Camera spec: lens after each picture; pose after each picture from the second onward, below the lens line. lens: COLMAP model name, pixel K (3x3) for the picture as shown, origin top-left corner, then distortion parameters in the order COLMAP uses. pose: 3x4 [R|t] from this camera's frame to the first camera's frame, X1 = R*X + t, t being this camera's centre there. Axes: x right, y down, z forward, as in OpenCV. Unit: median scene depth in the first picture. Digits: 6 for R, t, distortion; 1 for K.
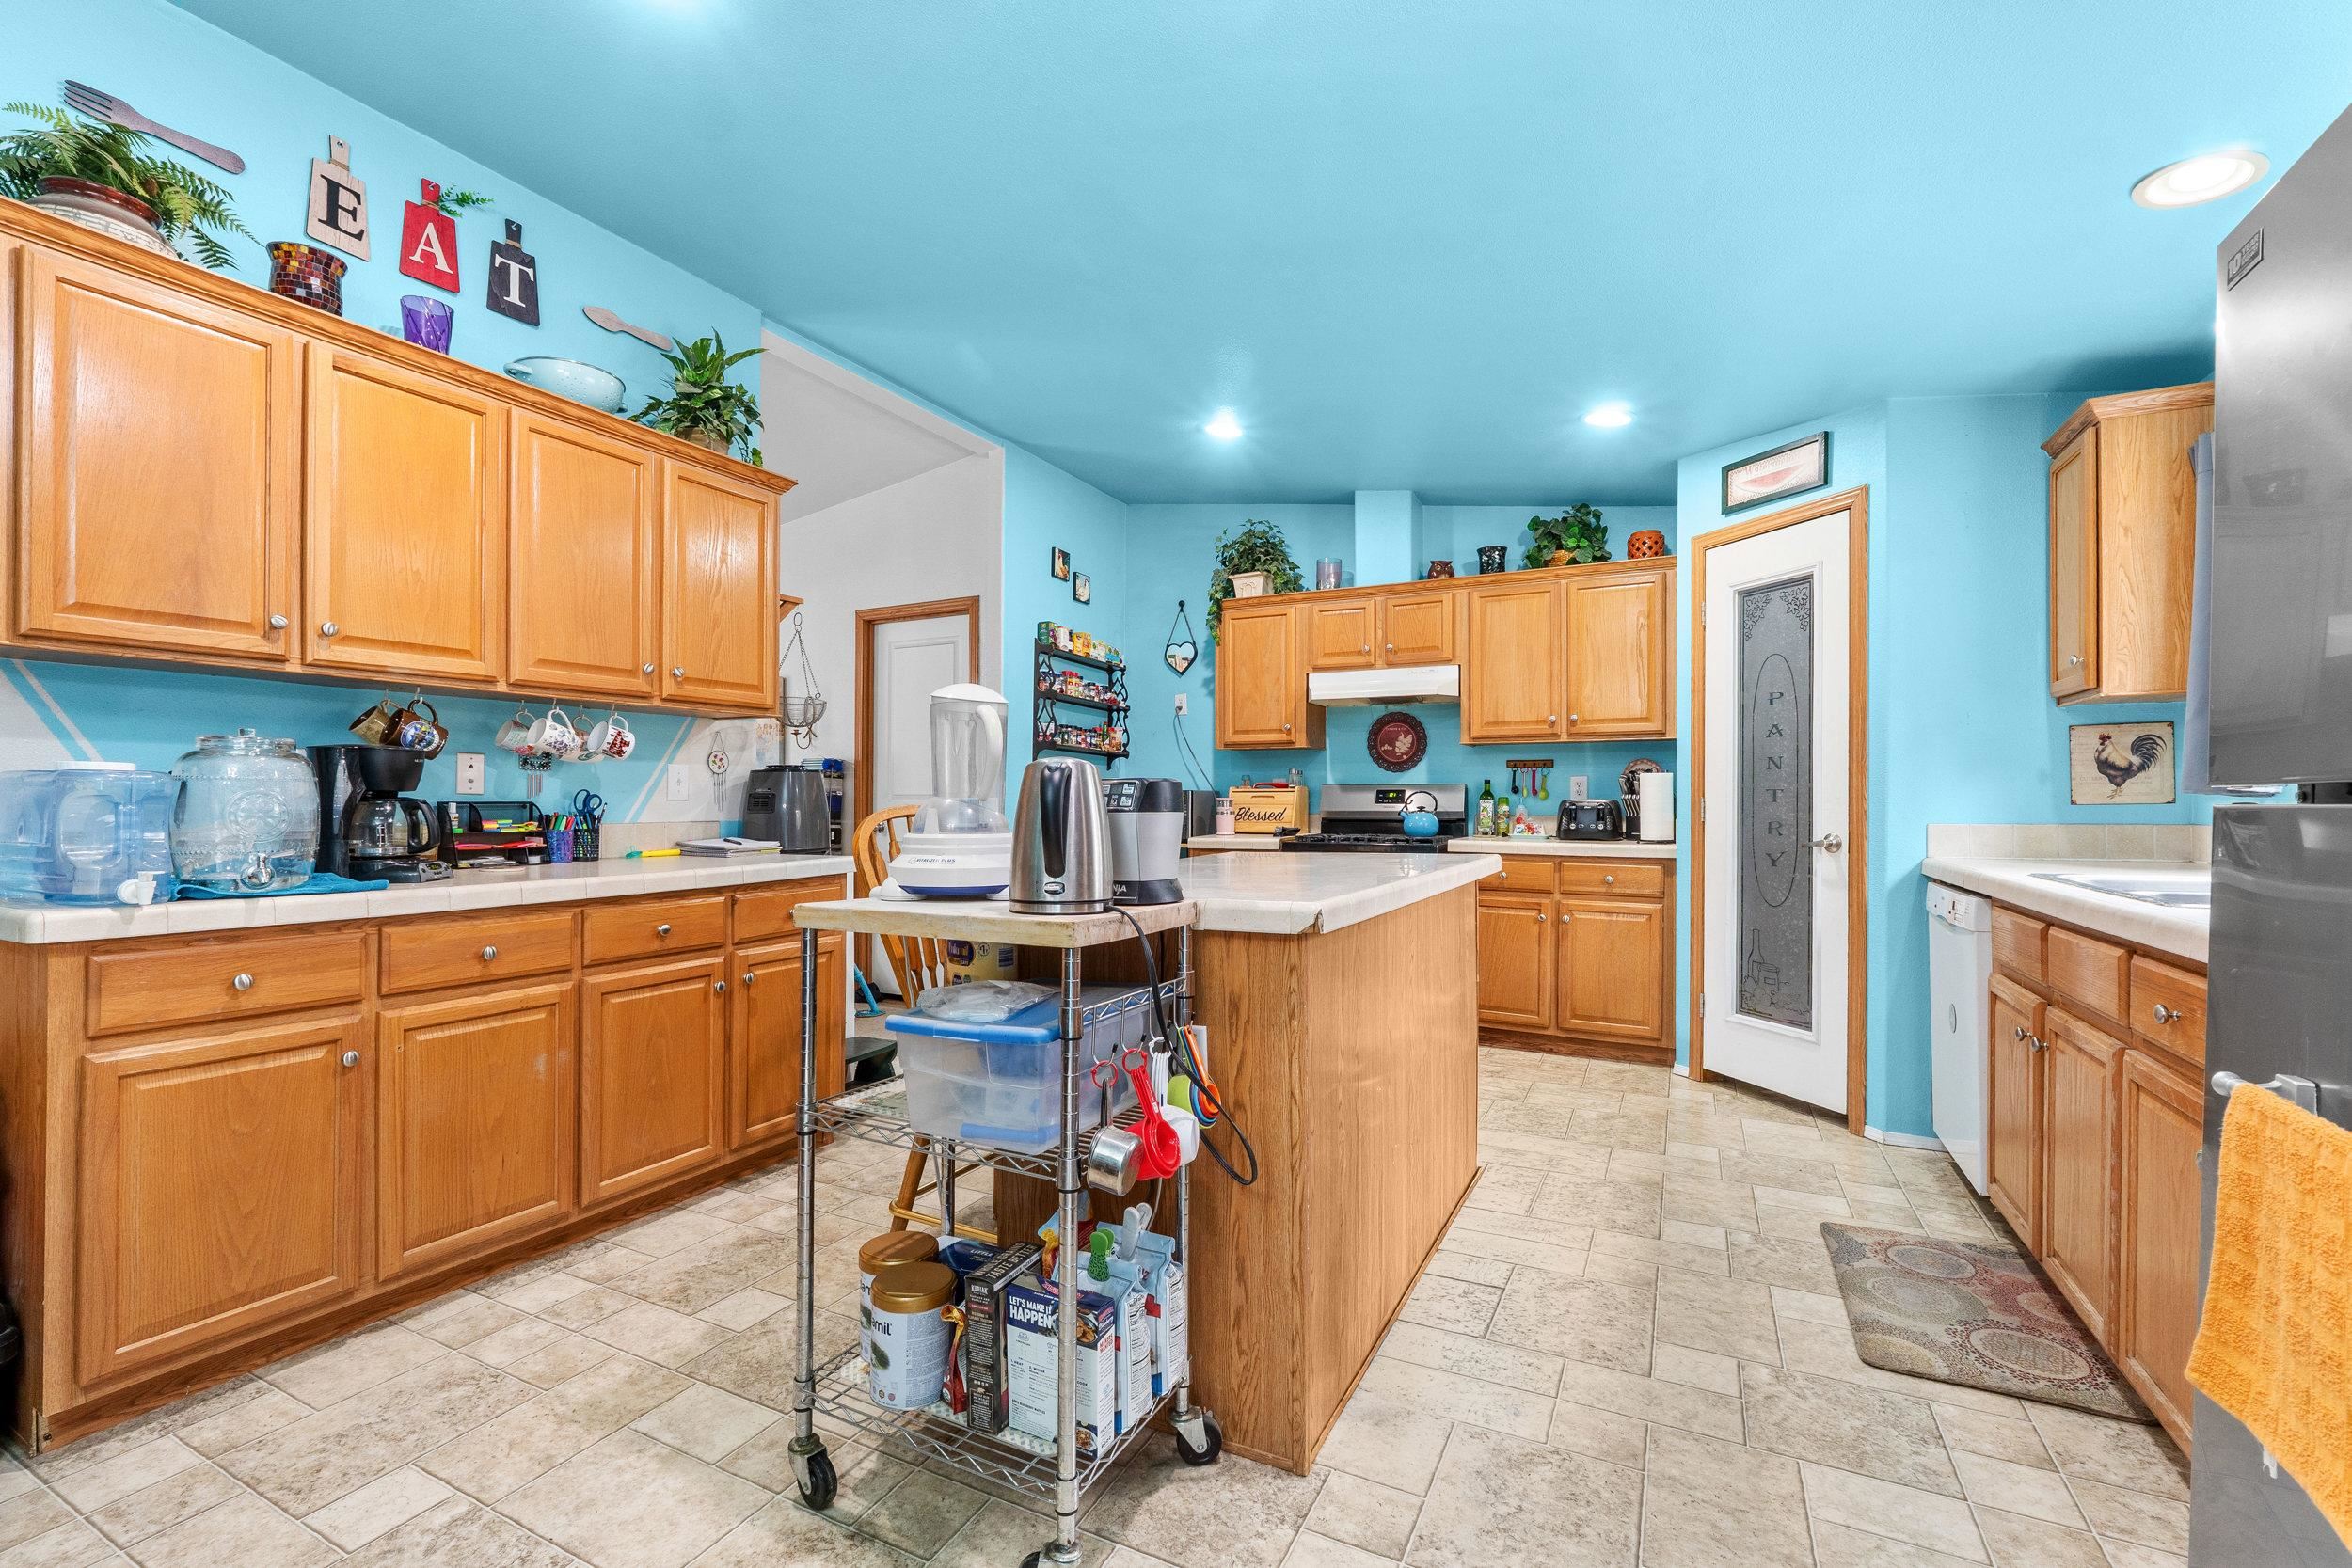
lens RADIAL K [[981.6, 0, 1173.8], [0, 981.6, 794.3], [0, 0, 1]] dist [-0.008169, 0.000033]
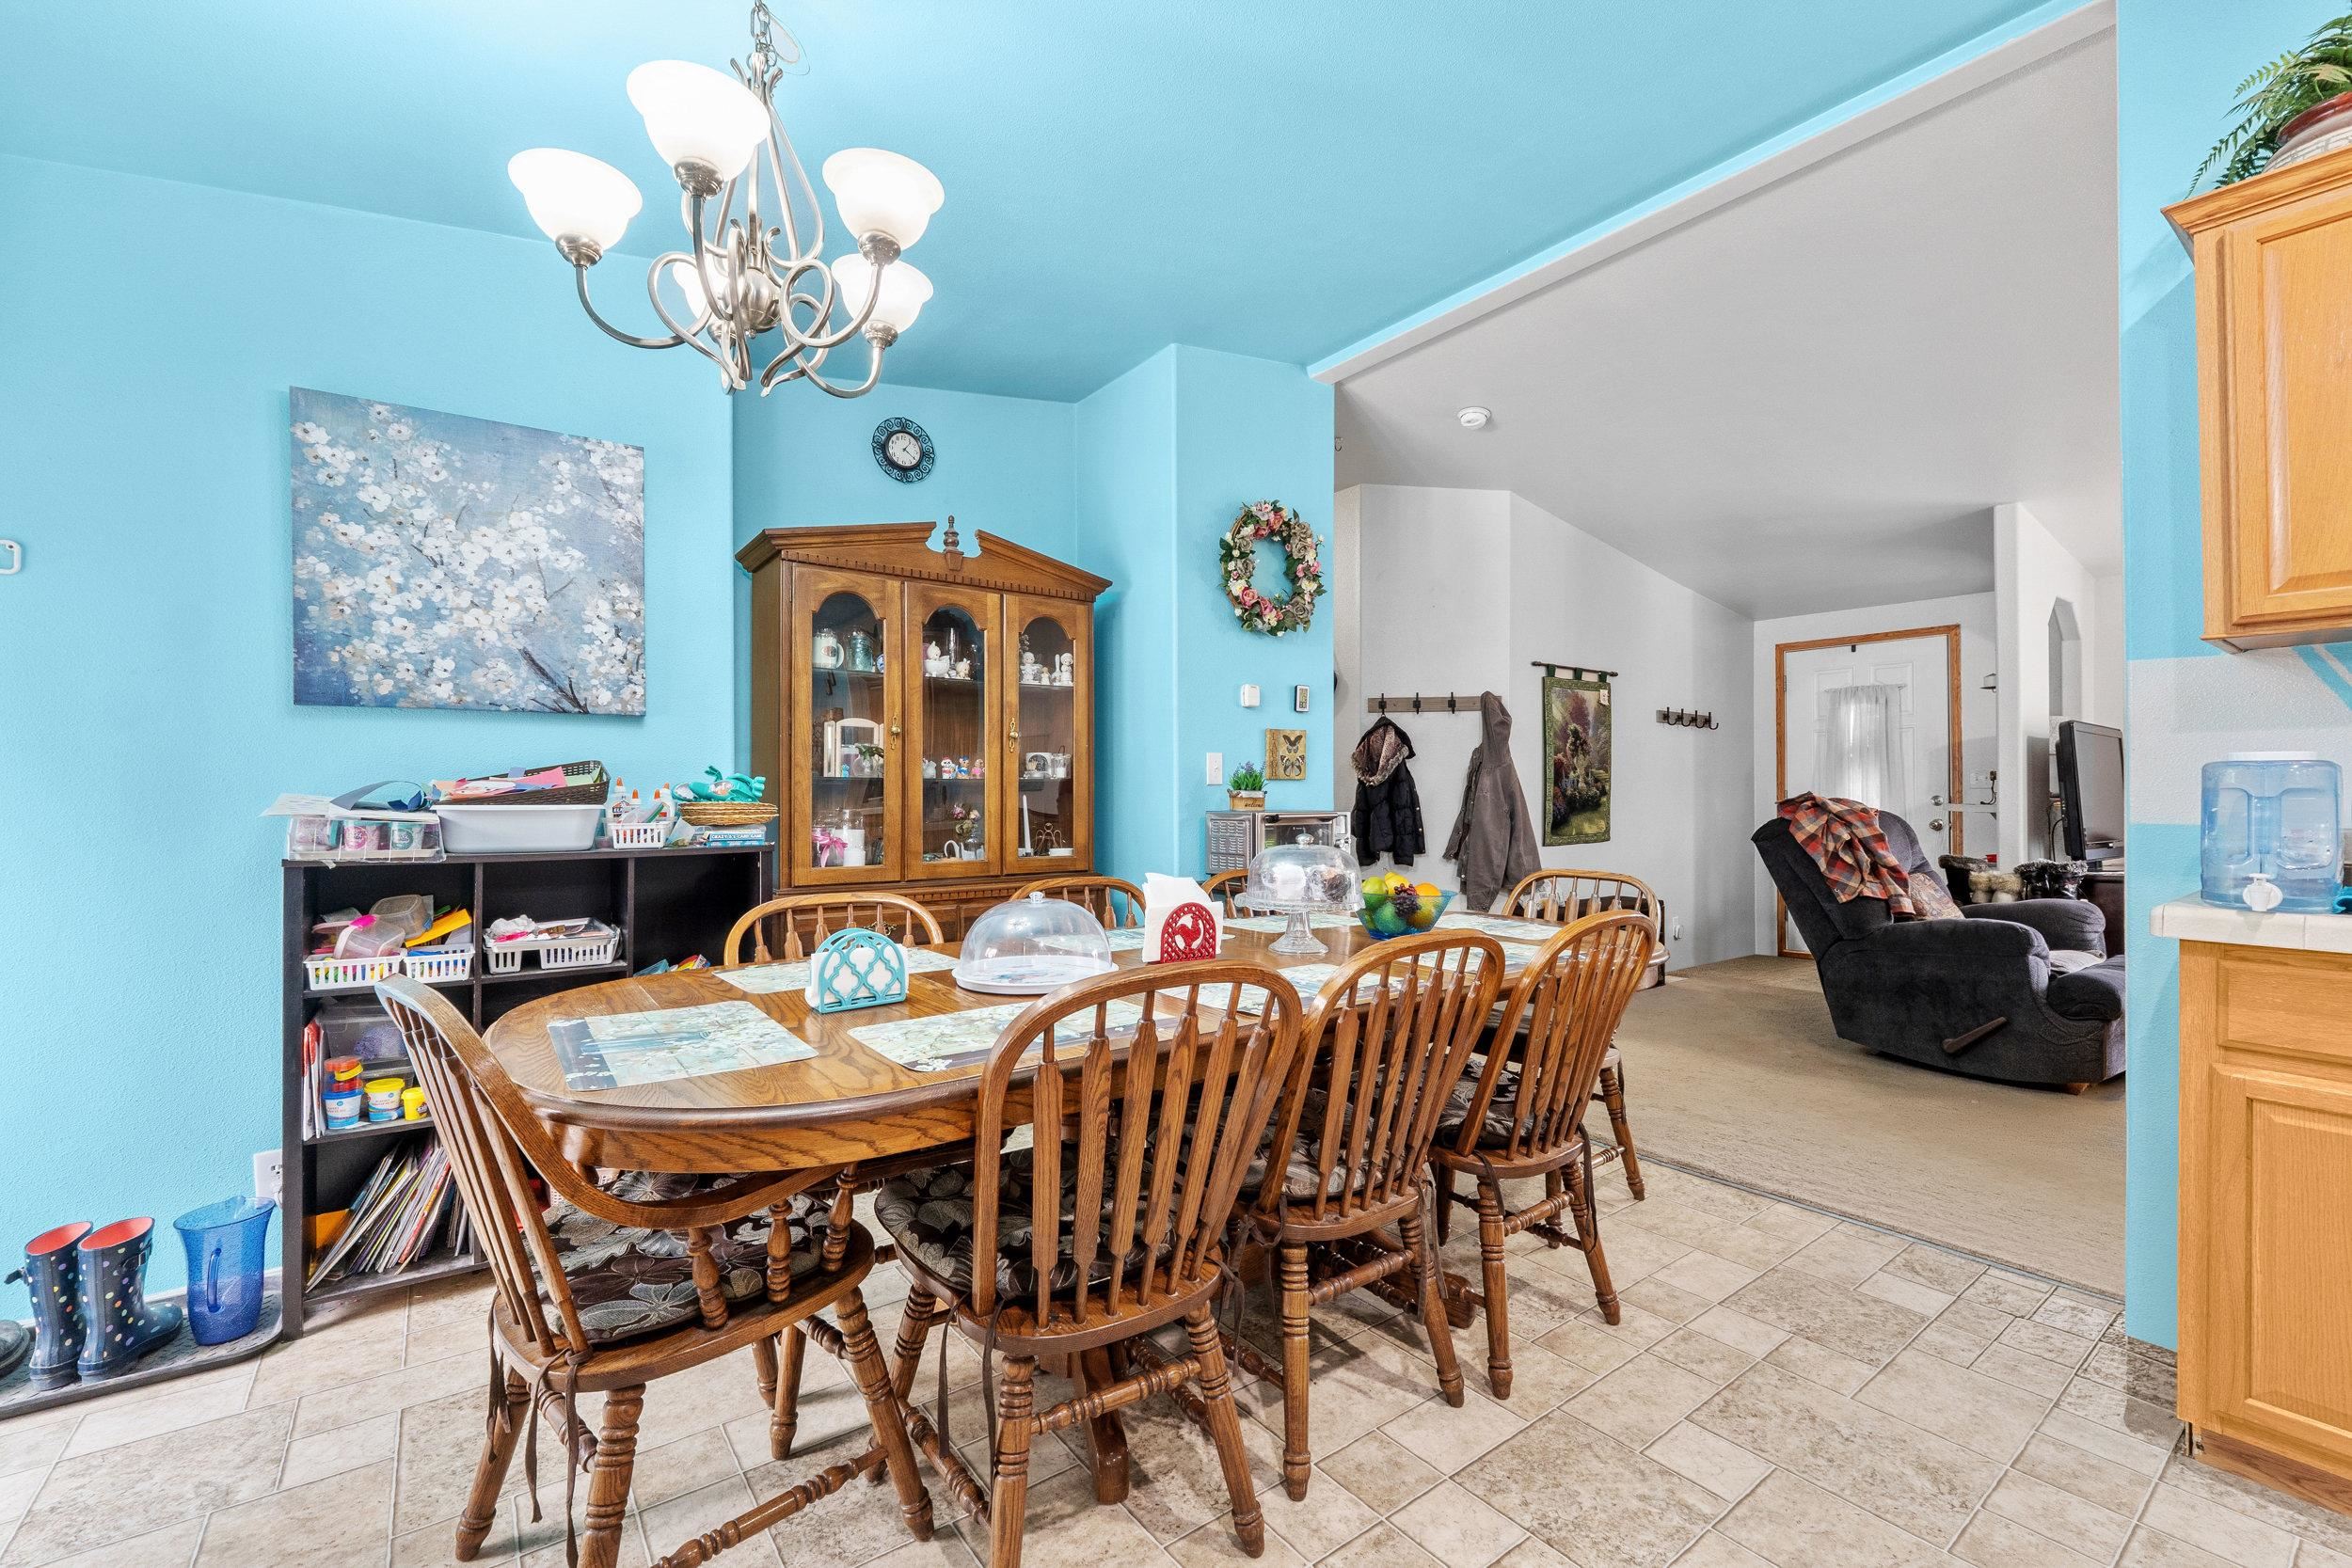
lens RADIAL K [[981.6, 0, 1173.8], [0, 981.6, 794.3], [0, 0, 1]] dist [-0.008169, 0.000033]
pose [[-0.456205, -0.006353, -0.889852, 0.147162], [0.008112, 0.999903, -0.011298, 0.007330], [0.889838, -0.012372, -0.456110, 0.428041]]
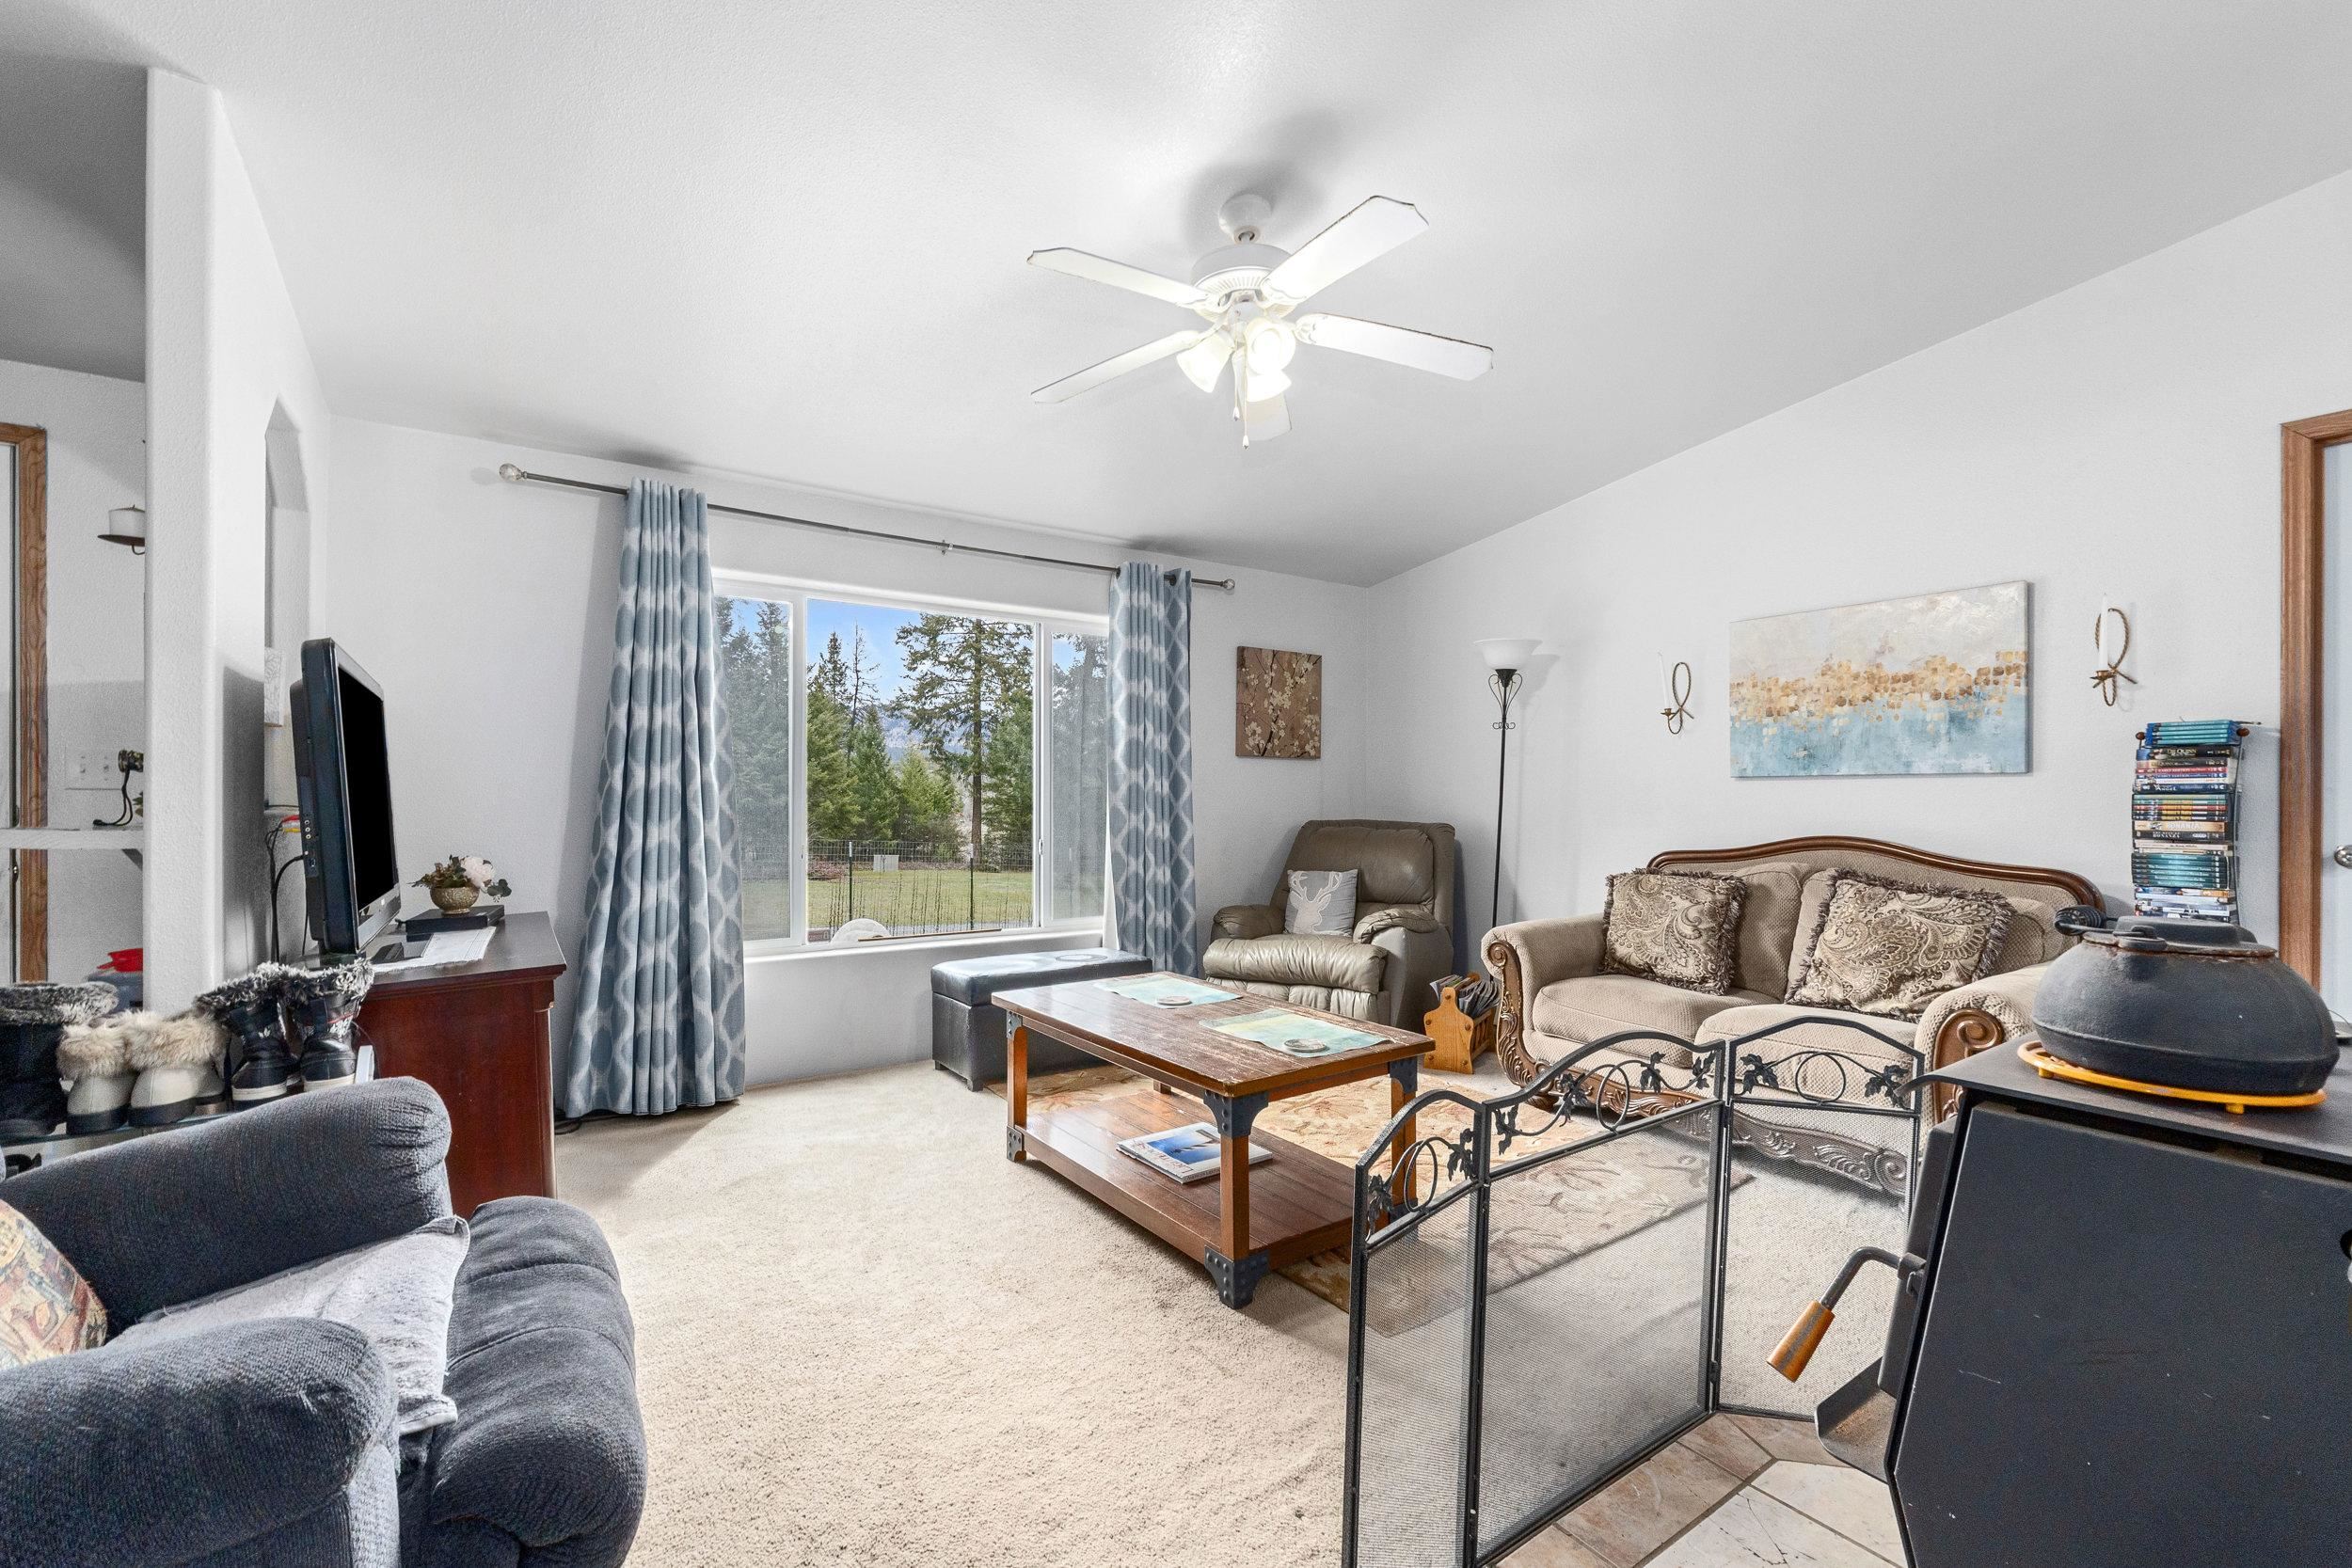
lens RADIAL K [[981.6, 0, 1173.8], [0, 981.6, 794.3], [0, 0, 1]] dist [-0.008169, 0.000033]
pose [[0.870227, -0.002437, -0.492645, -1.384439], [0.003203, 0.999995, 0.000711, -0.012273], [0.492640, -0.002197, 0.870230, 0.761259]]
